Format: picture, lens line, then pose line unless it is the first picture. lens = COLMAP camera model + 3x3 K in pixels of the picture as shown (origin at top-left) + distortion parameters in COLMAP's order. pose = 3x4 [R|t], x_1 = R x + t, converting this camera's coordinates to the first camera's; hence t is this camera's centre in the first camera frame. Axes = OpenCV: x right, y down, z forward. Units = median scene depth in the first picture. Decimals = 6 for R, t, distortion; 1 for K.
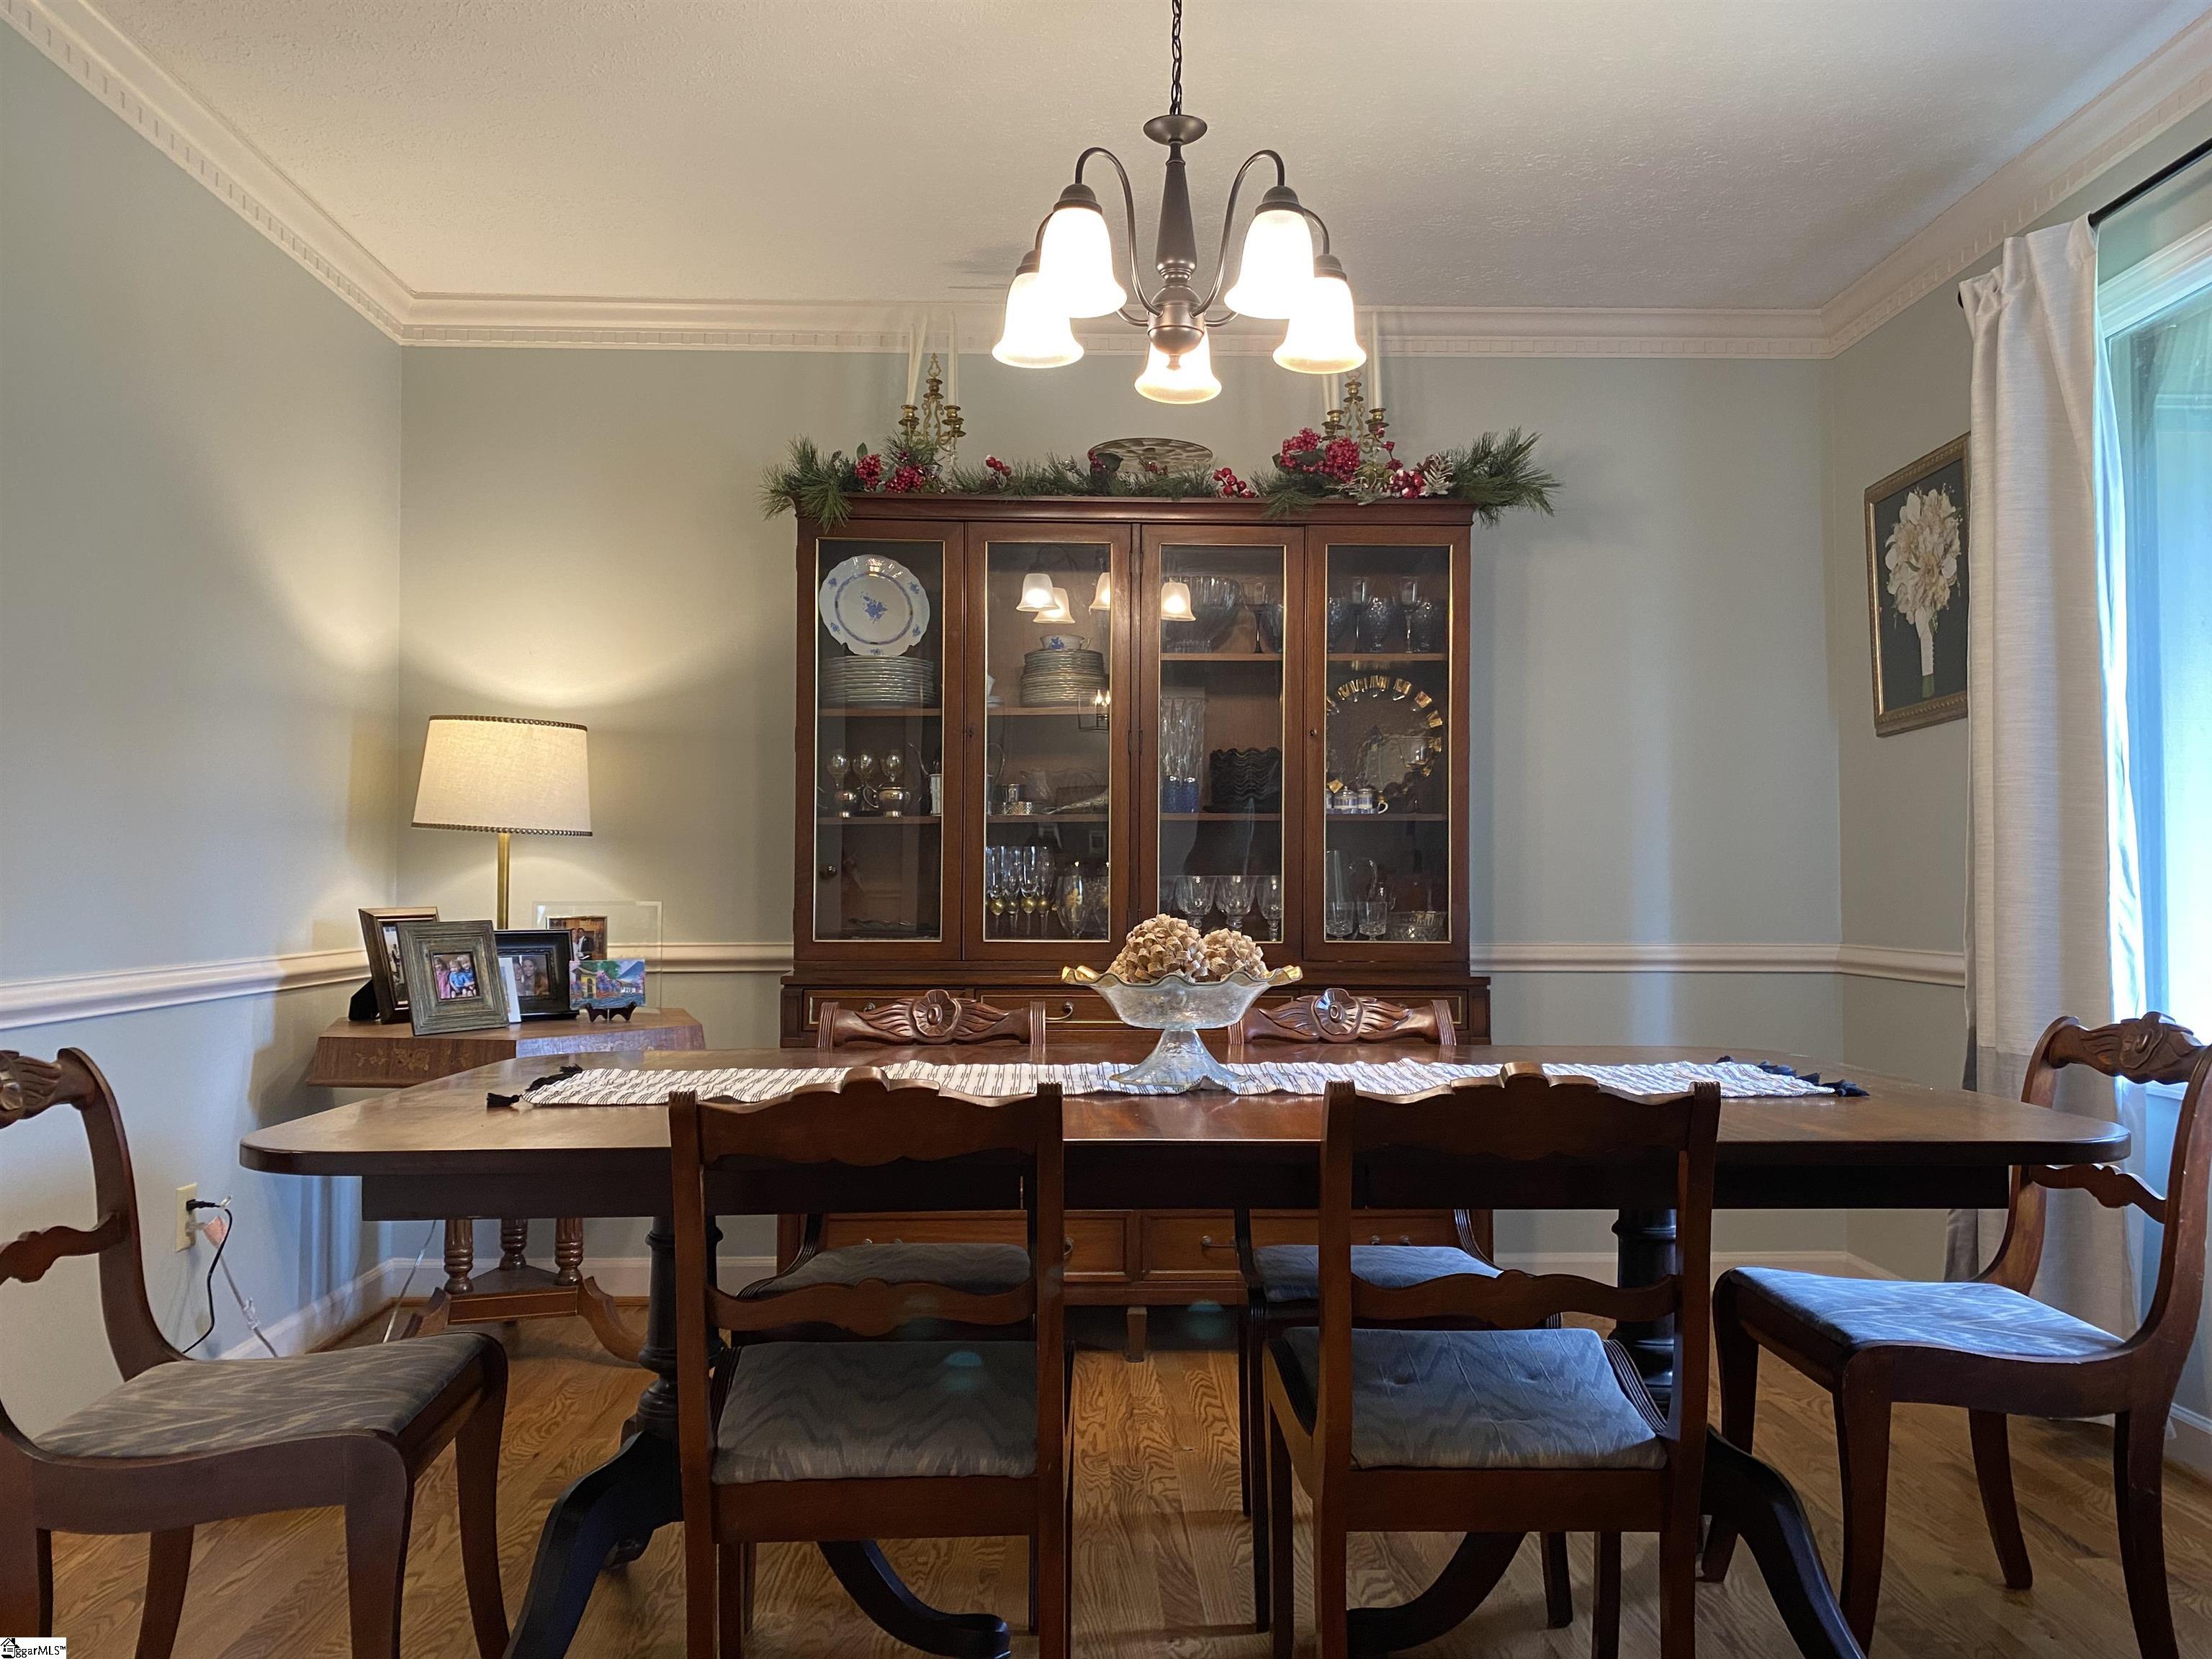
lens RADIAL K [[1696.2, 0, 1128.8], [0, 1696.2, 839.4], [0, 0, 1]] dist [0.064020, -0.059271]
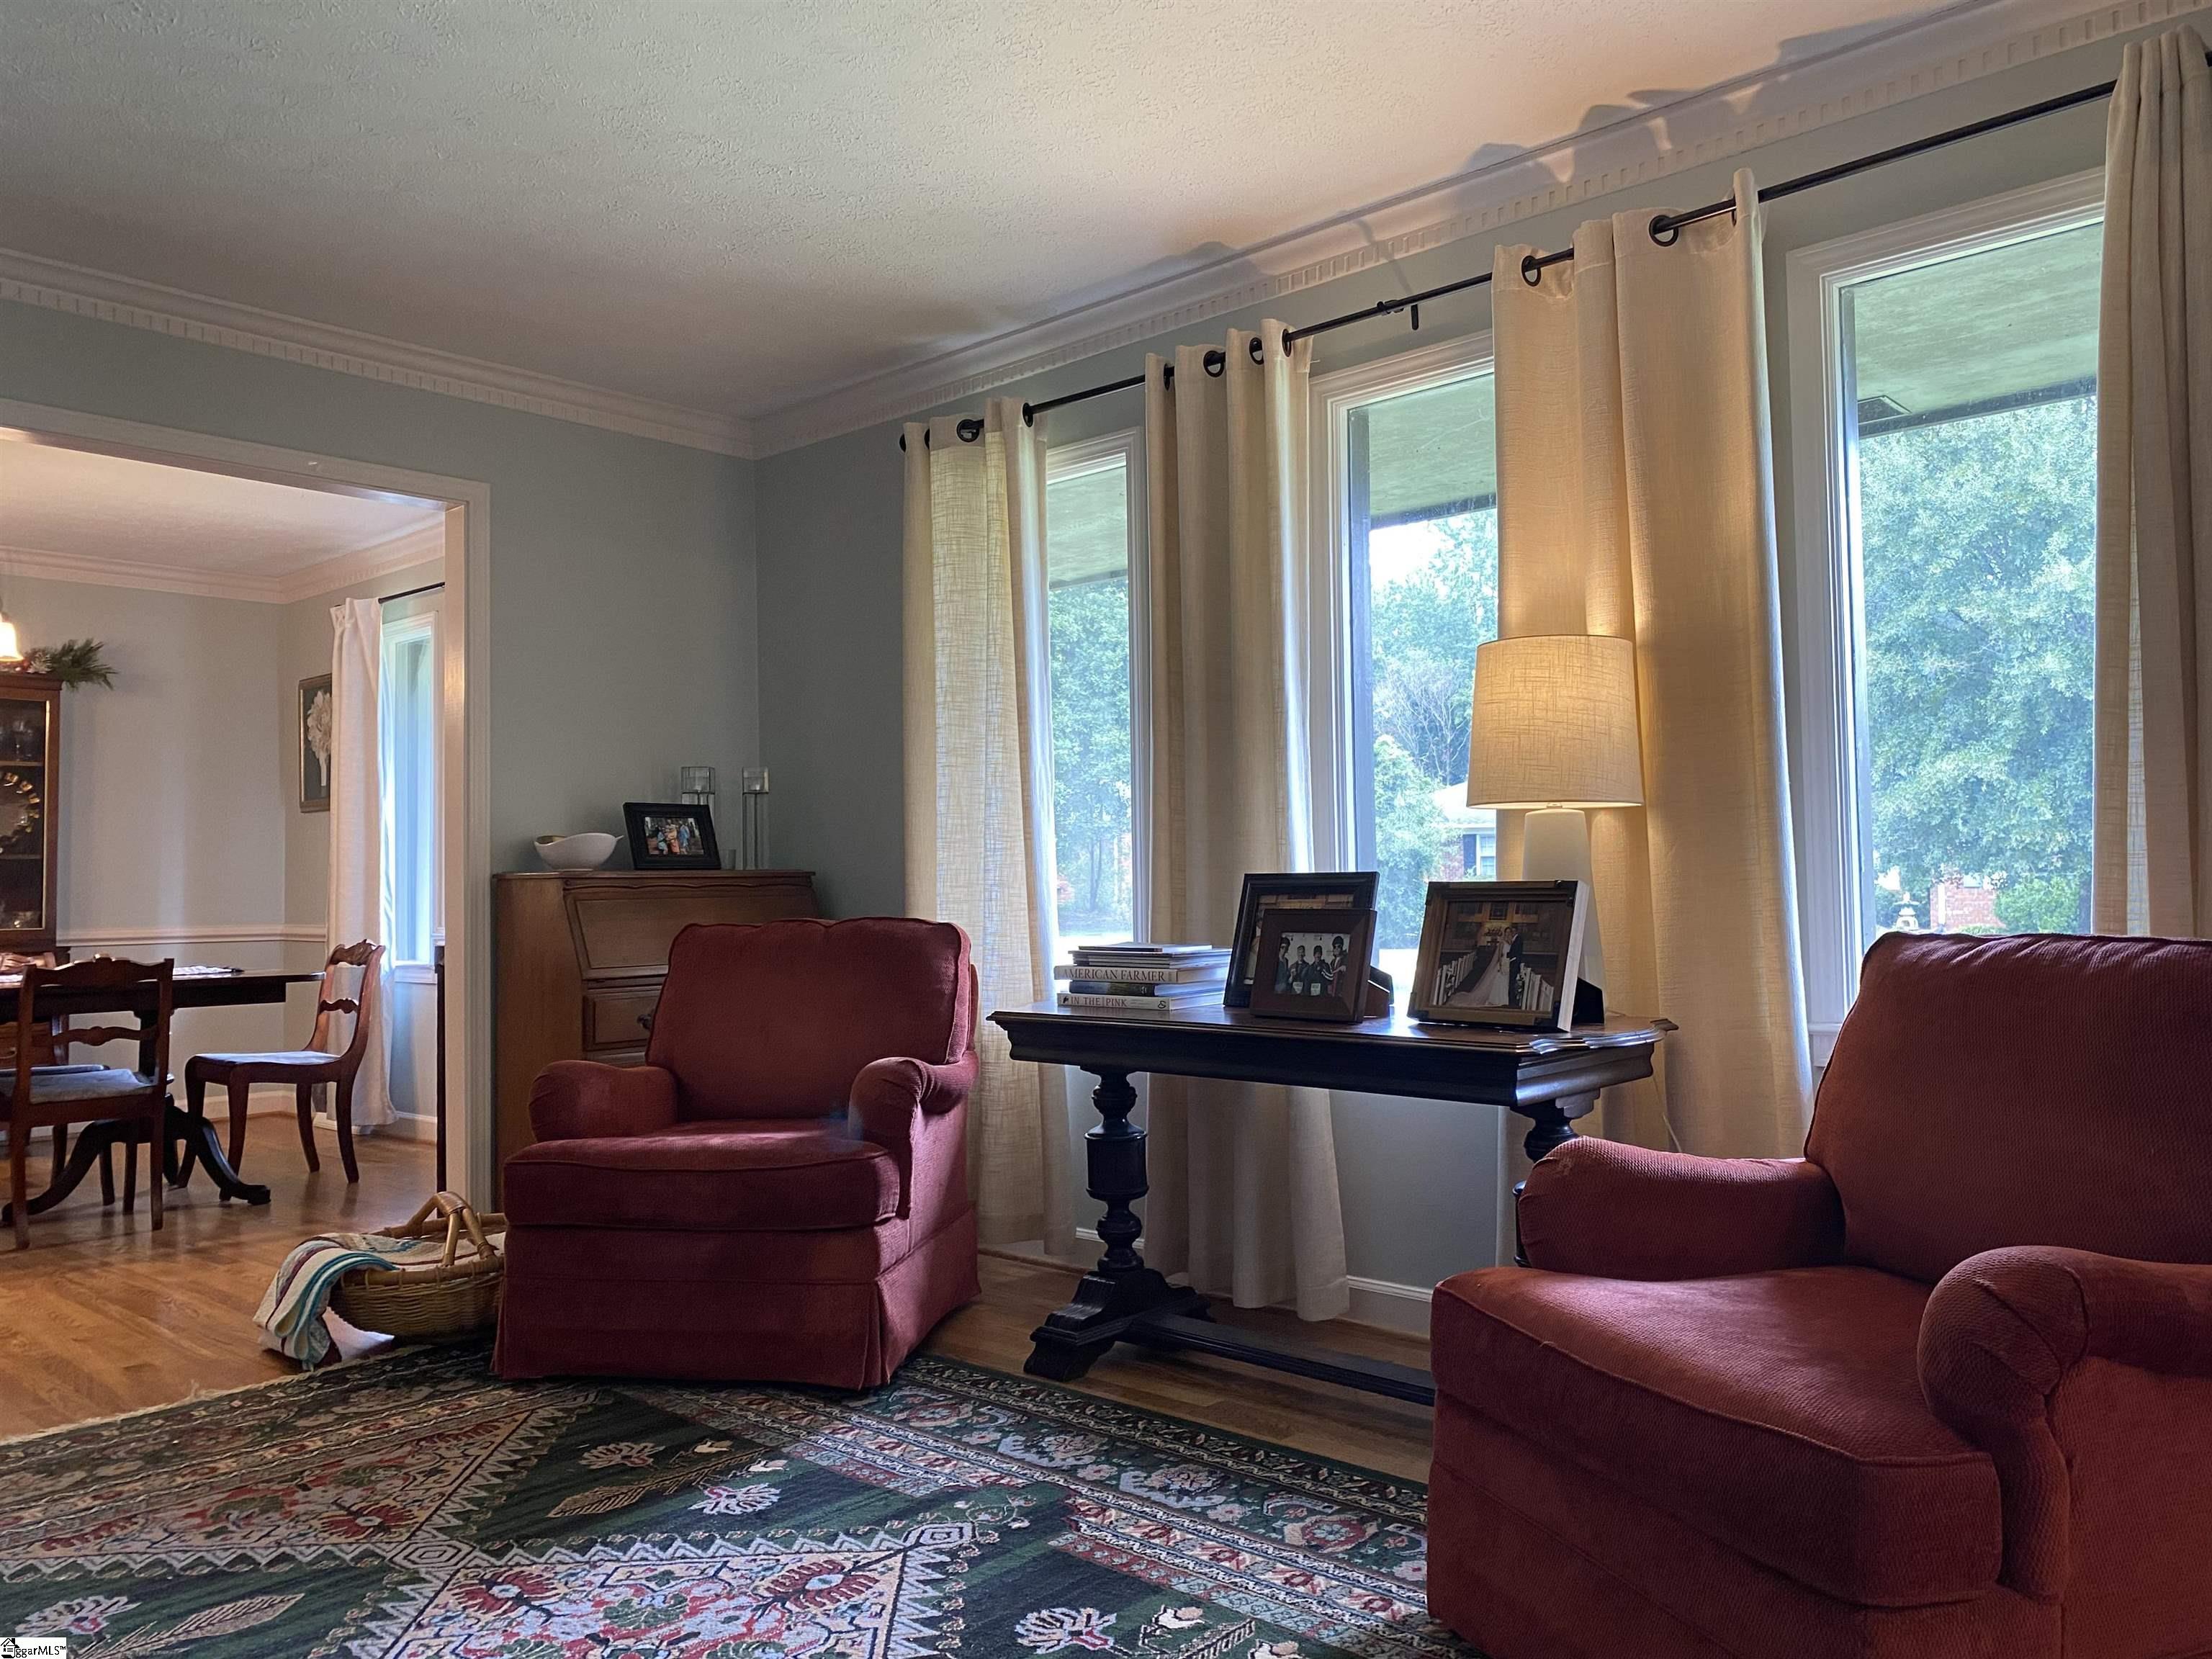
lens RADIAL K [[1696.2, 0, 1063.5], [0, 1696.2, 818.7], [0, 0, 1]] dist [0.064020, -0.059271]
pose [[0.727803, 0.018671, 0.685532, -0.259561], [-0.008455, 0.999798, -0.018253, -0.028543], [-0.685734, 0.007488, 0.727814, -0.993133]]
